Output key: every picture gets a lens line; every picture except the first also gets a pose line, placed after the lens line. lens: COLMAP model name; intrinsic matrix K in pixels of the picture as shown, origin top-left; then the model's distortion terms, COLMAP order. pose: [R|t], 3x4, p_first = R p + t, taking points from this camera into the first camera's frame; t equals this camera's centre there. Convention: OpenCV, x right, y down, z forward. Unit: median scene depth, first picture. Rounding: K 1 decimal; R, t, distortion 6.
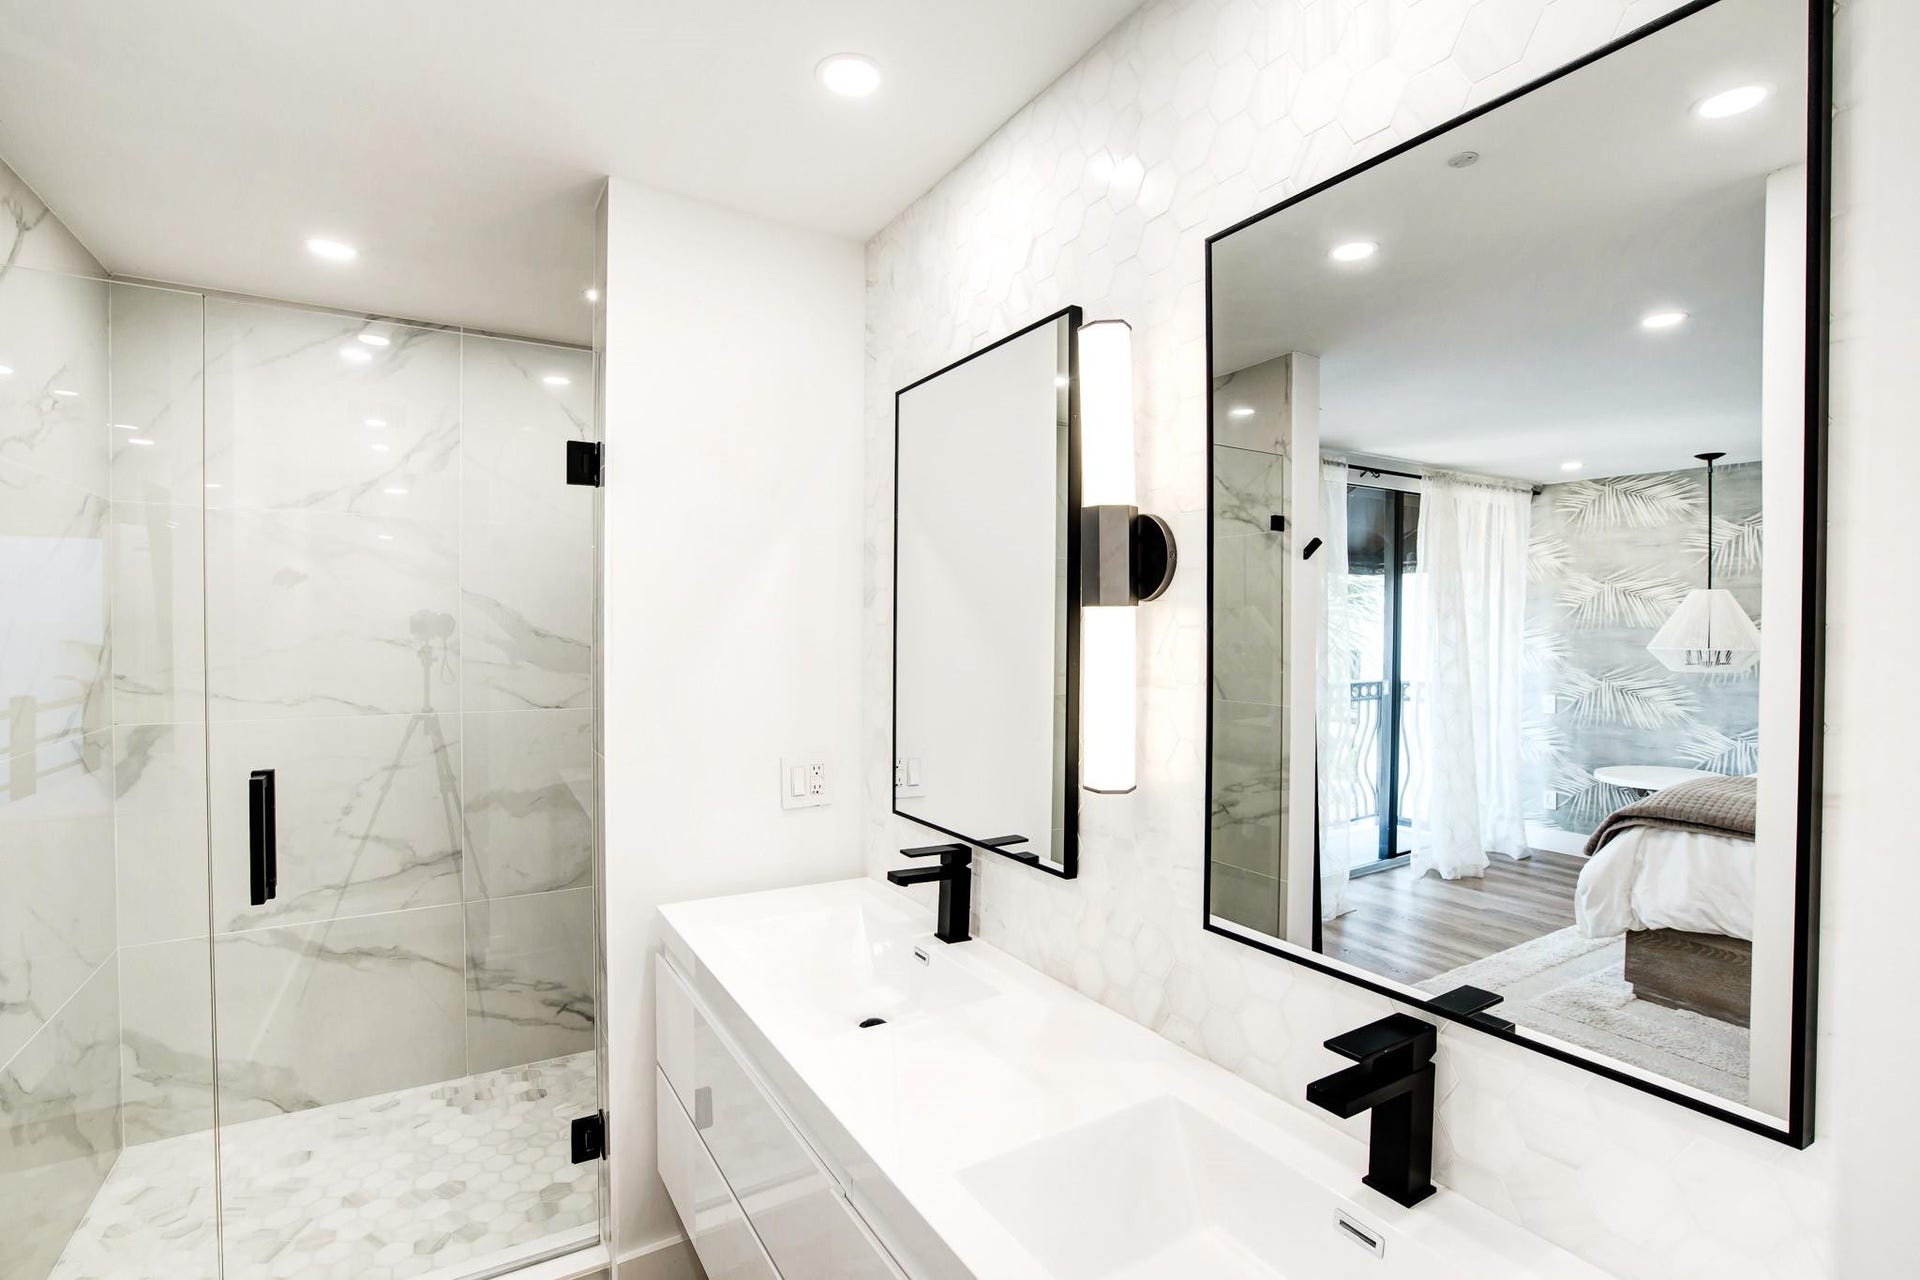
lens RADIAL K [[882.4, 0, 955.3], [0, 882.4, 647.7], [0, 0, 1]] dist [-0.058221, 0.021691]
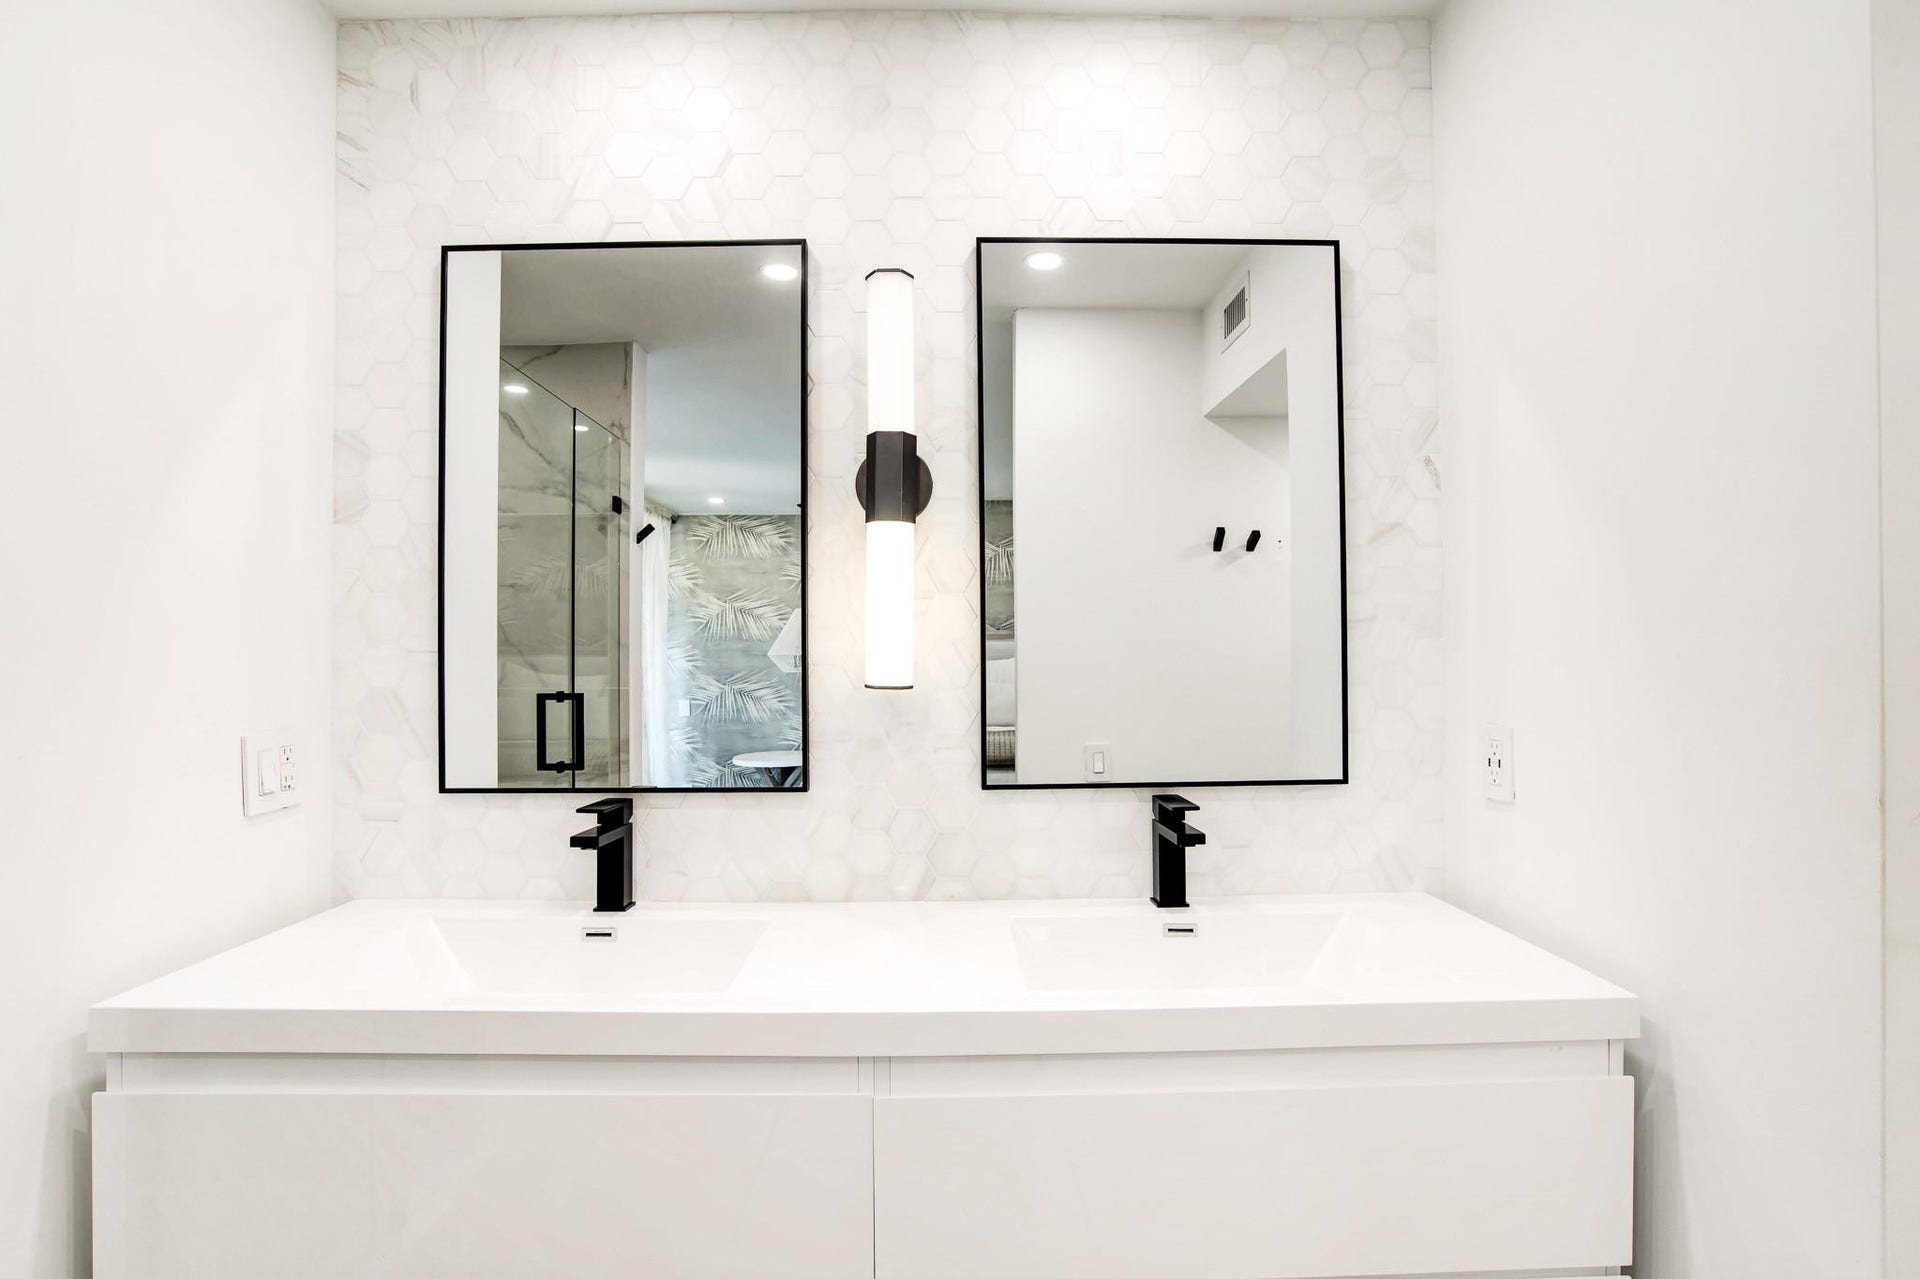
lens RADIAL K [[901.6, 0, 974.6], [0, 901.6, 647.6], [0, 0, 1]] dist [-0.055706, 0.024551]
pose [[0.534984, 0.001981, 0.844860, -0.116787], [0.027376, 0.999431, -0.019679, 0.022111], [-0.844418, 0.033656, 0.534626, 0.048856]]
